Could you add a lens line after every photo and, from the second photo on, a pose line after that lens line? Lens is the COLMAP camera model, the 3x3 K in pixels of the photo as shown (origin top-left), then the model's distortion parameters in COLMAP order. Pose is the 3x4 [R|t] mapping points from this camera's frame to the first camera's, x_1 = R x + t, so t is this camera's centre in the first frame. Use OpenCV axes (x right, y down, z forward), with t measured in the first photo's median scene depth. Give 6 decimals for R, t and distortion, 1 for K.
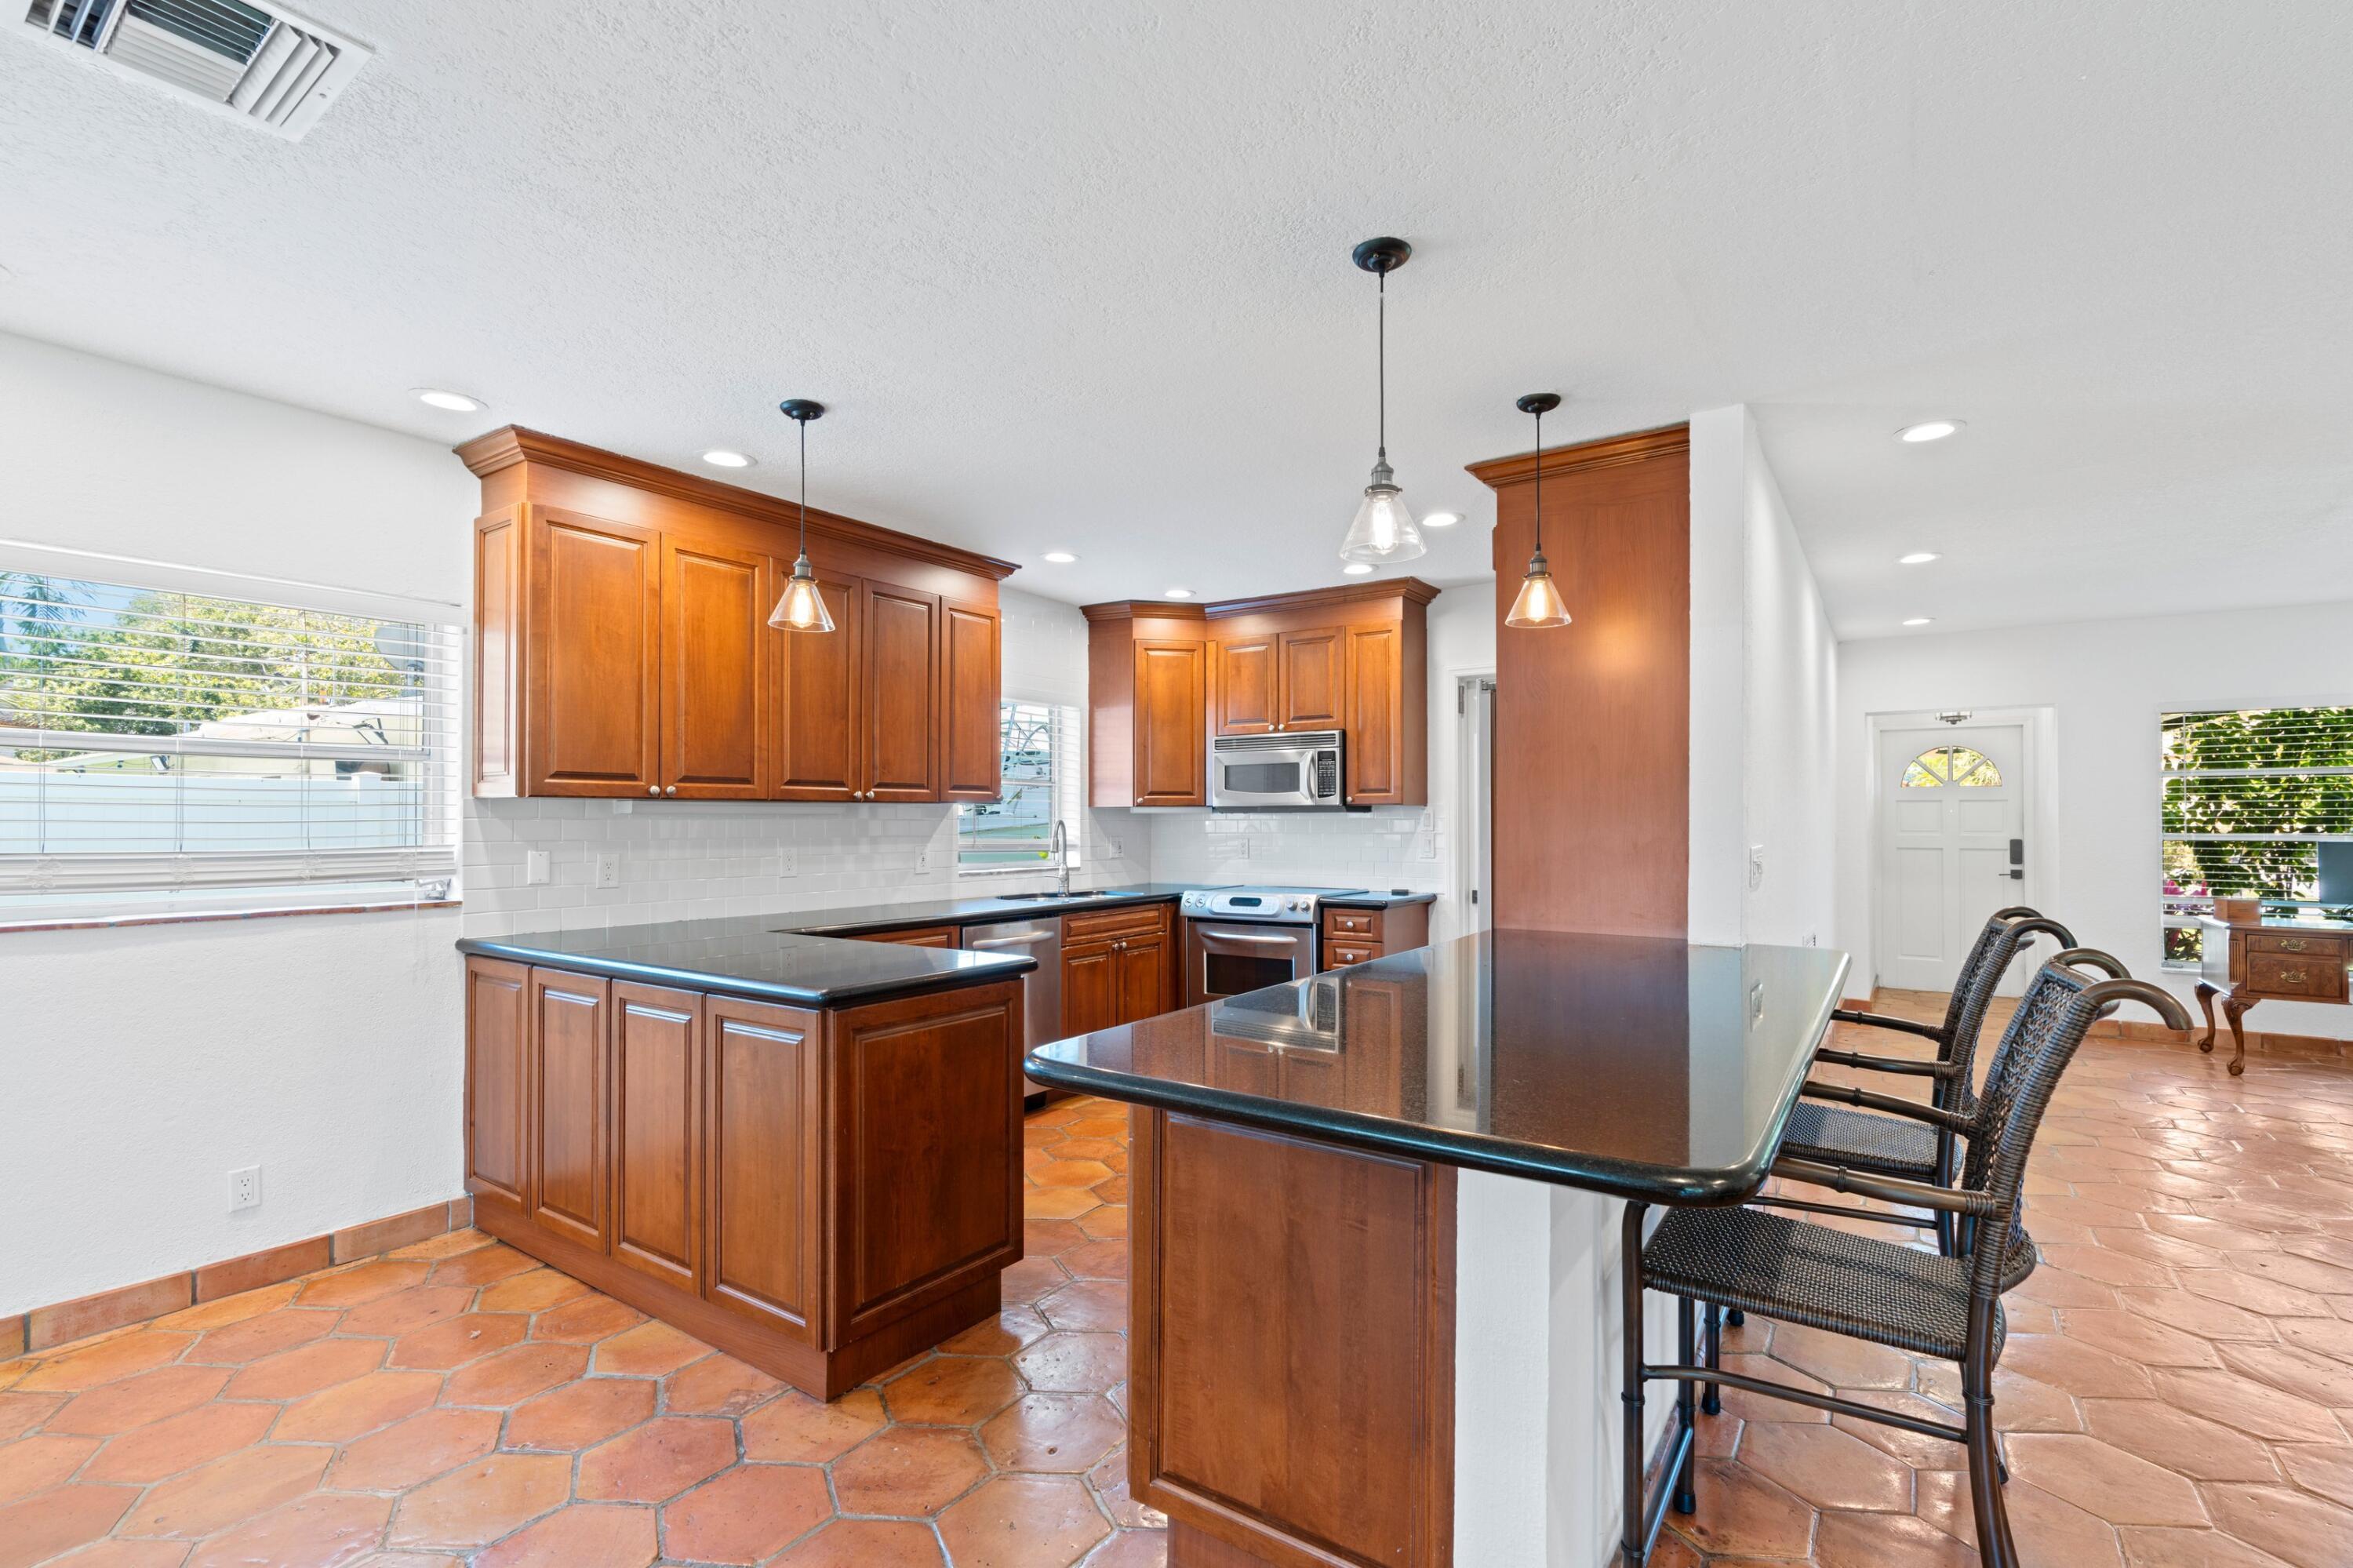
lens RADIAL K [[1060.4, 0, 1177.3], [0, 1060.4, 813.7], [0, 0, 1]] dist [0.002833, -0.000026]
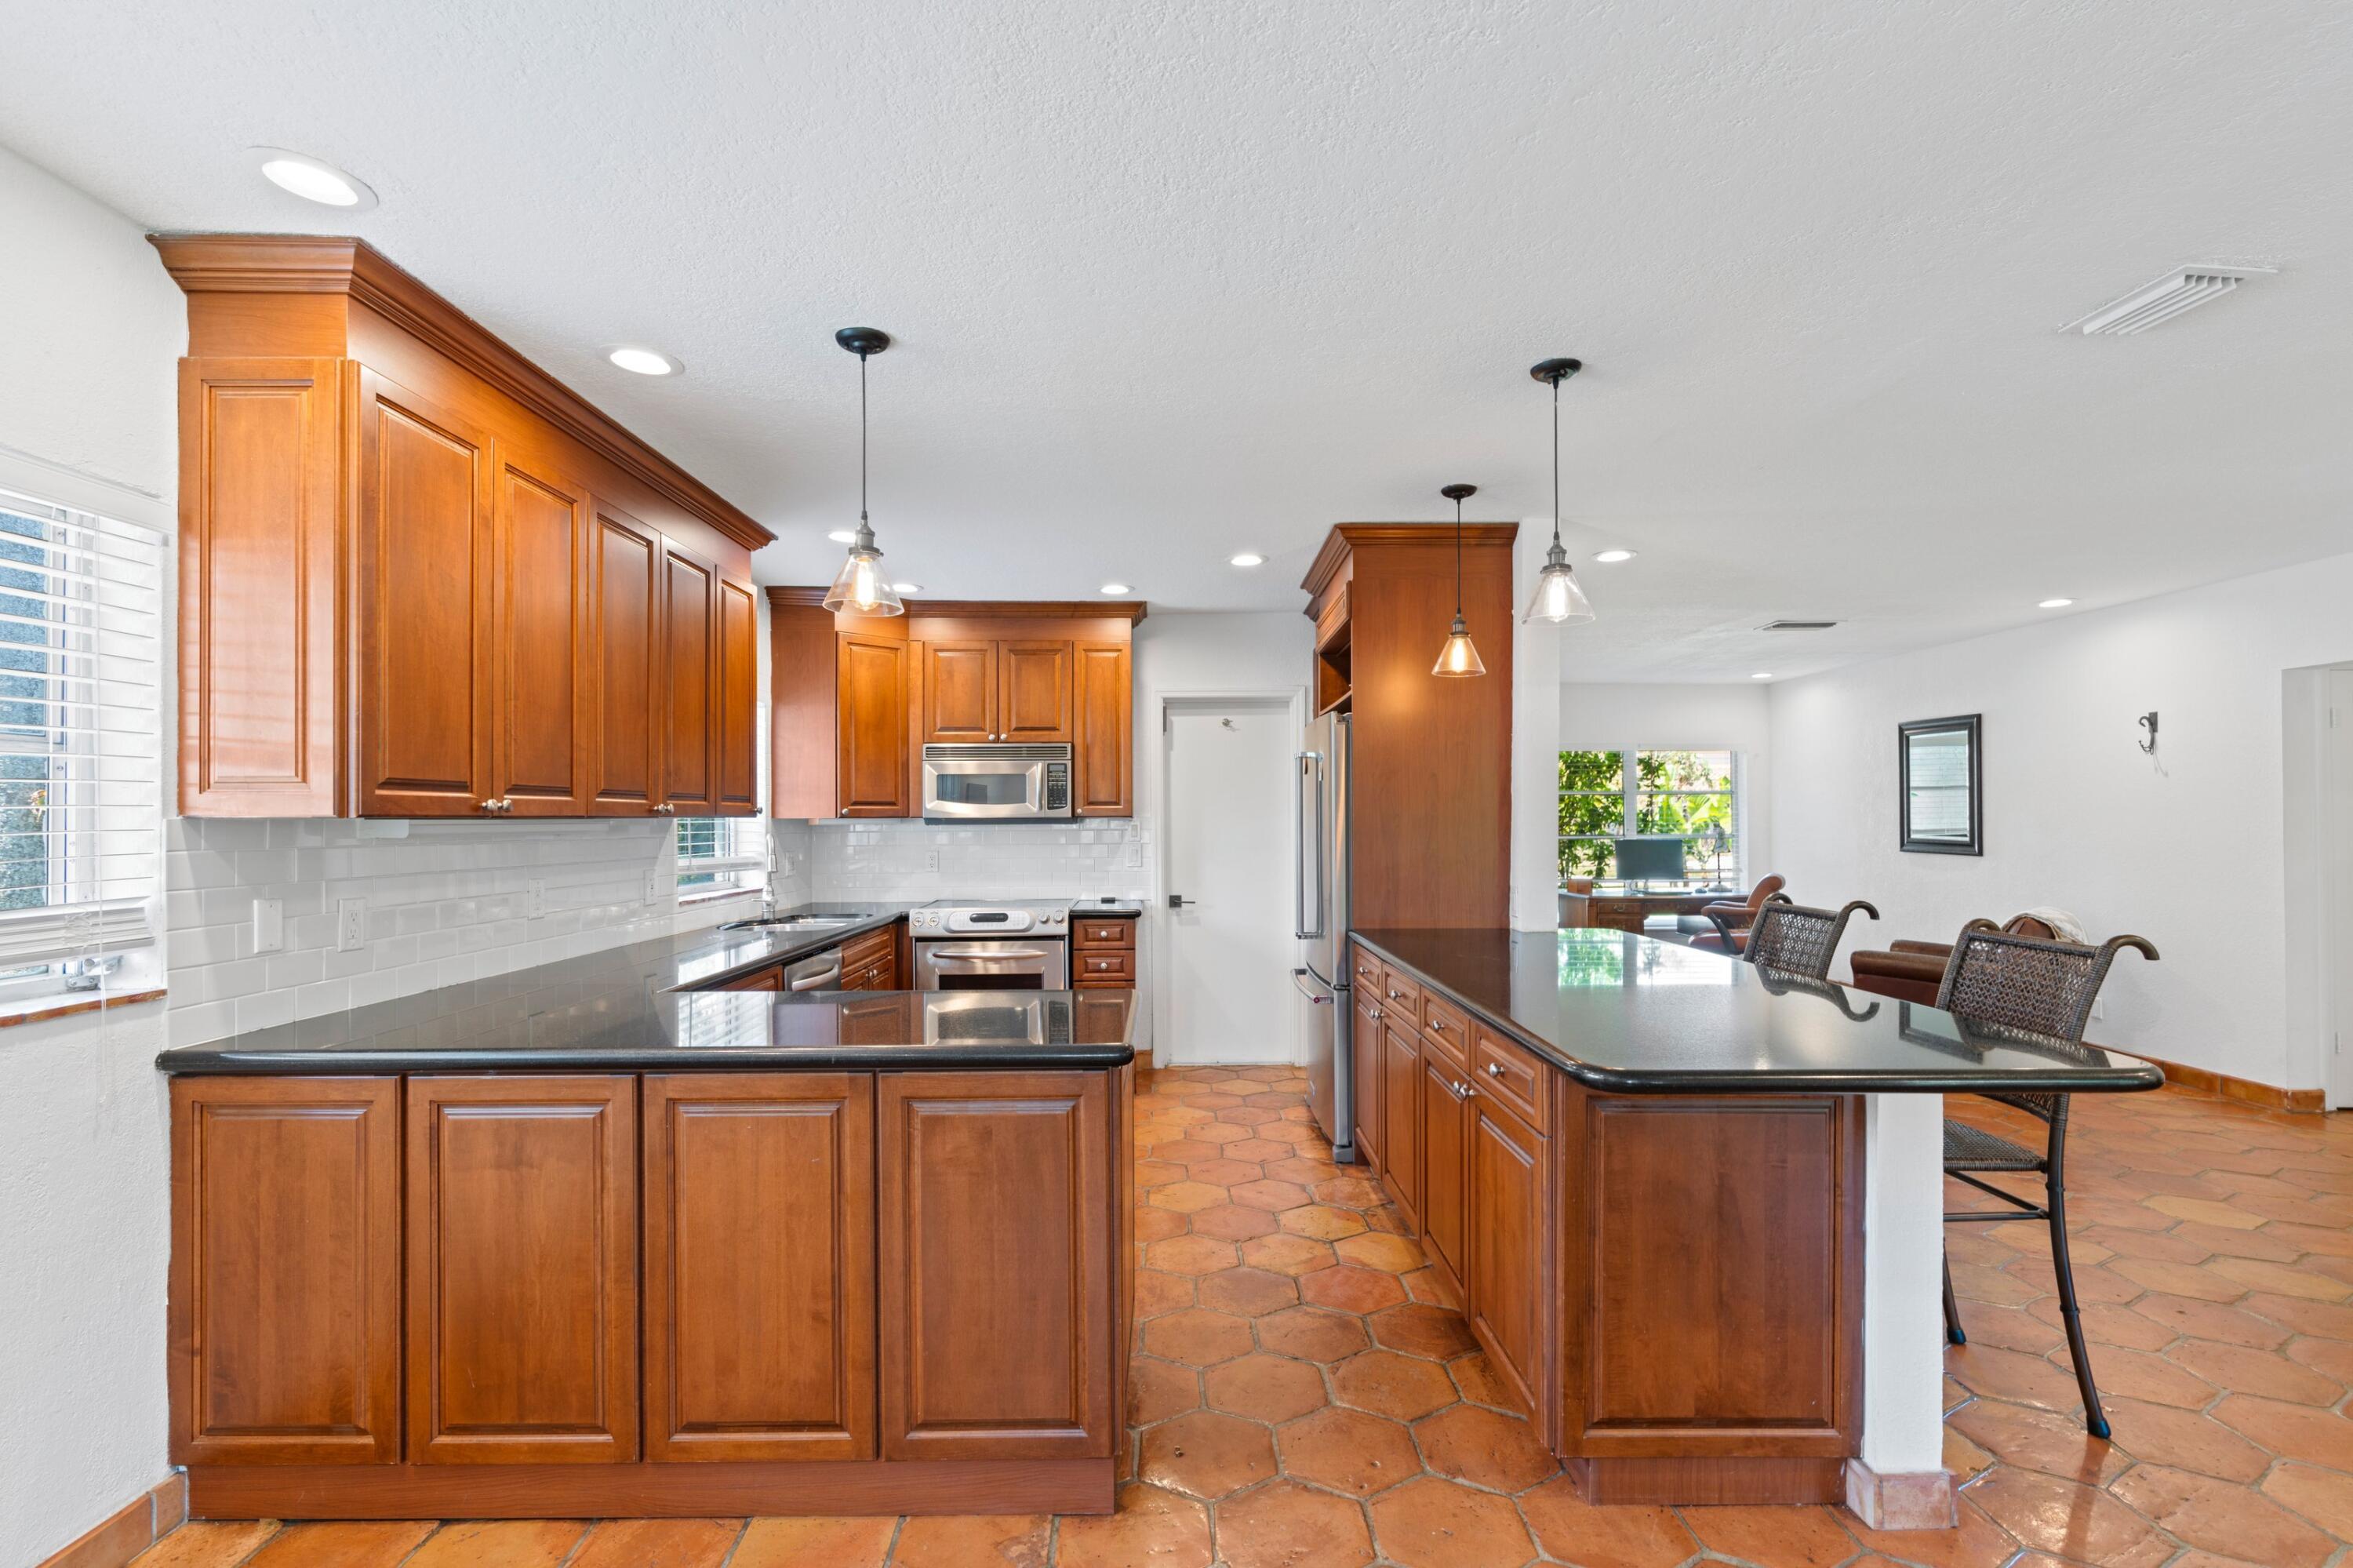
lens RADIAL K [[1062.5, 0, 1174.5], [0, 1062.5, 817.1], [0, 0, 1]] dist [-0.001466, 0.001166]
pose [[0.816182, -0.000975, 0.577793, -0.554908], [-0.000601, 0.999997, 0.002536, -0.017102], [-0.577794, -0.002417, 0.816179, 0.176856]]
